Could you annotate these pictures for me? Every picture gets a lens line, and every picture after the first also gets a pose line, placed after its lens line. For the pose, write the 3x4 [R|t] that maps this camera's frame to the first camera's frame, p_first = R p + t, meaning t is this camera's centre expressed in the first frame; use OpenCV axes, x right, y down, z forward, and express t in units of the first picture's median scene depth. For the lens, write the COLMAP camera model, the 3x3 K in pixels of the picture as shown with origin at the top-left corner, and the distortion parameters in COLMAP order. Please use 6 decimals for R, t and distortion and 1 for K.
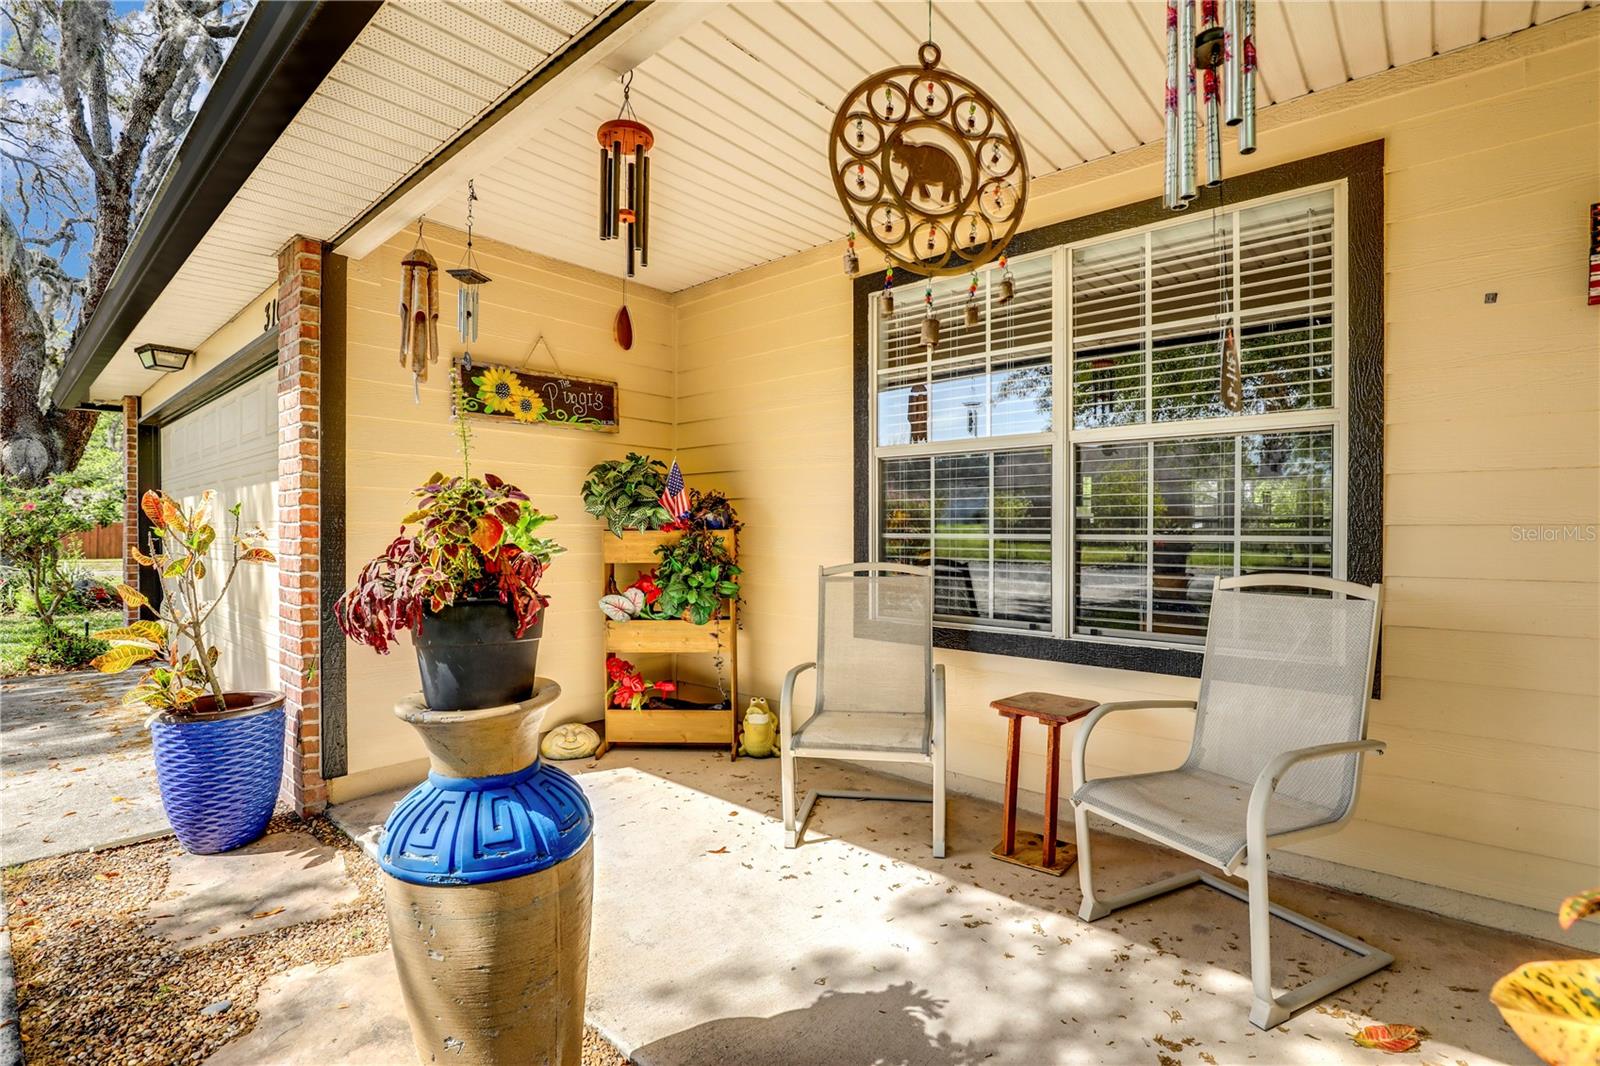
lens RADIAL K [[748.8, 0, 802.9], [0, 748.8, 526.2], [0, 0, 1]] dist [-0.015908, 0.001484]
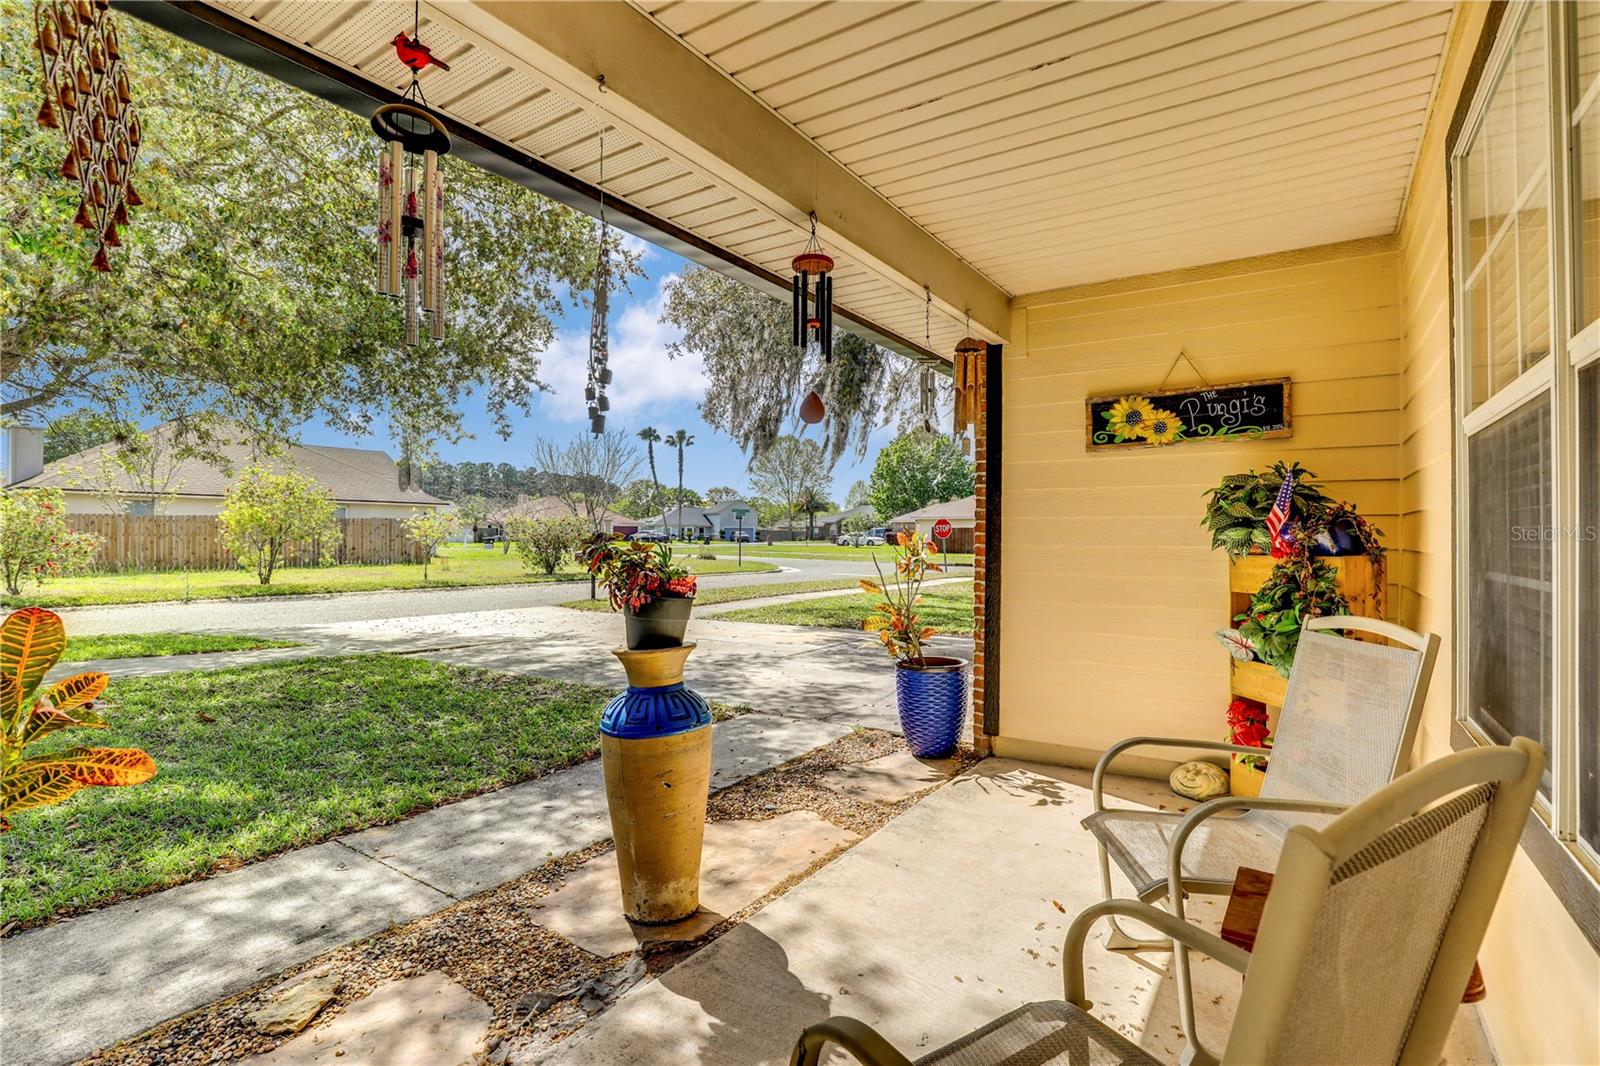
lens RADIAL K [[748.8, 0, 801.1], [0, 748.8, 534.4], [0, 0, 1]] dist [-0.015908, 0.001484]
pose [[0.163485, -0.007157, -0.986520, 0.569598], [0.003815, 0.999971, -0.006623, -0.015587], [0.986538, -0.002681, 0.163508, 0.388941]]
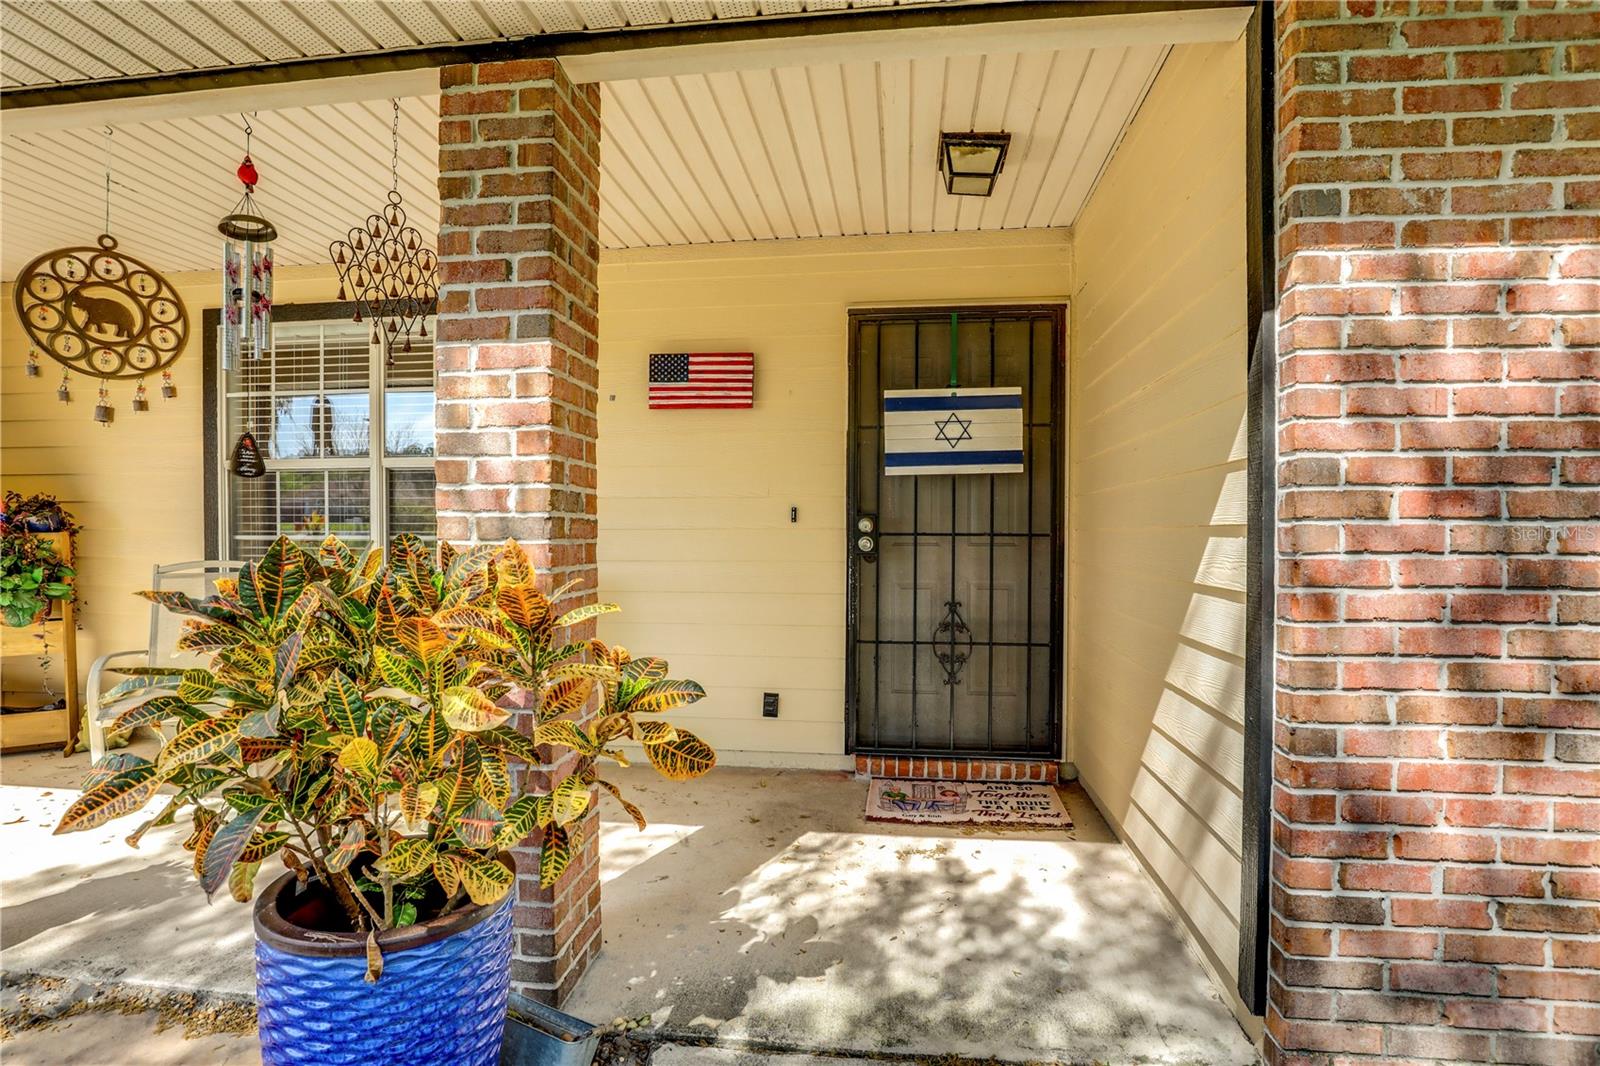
lens RADIAL K [[748.8, 0, 812.7], [0, 748.8, 527.6], [0, 0, 1]] dist [-0.015908, 0.001484]
pose [[0.826480, -0.004159, 0.562951, 0.198837], [0.000424, 0.999977, 0.006764, -0.009049], [-0.562966, -0.005352, 0.826463, -0.444637]]
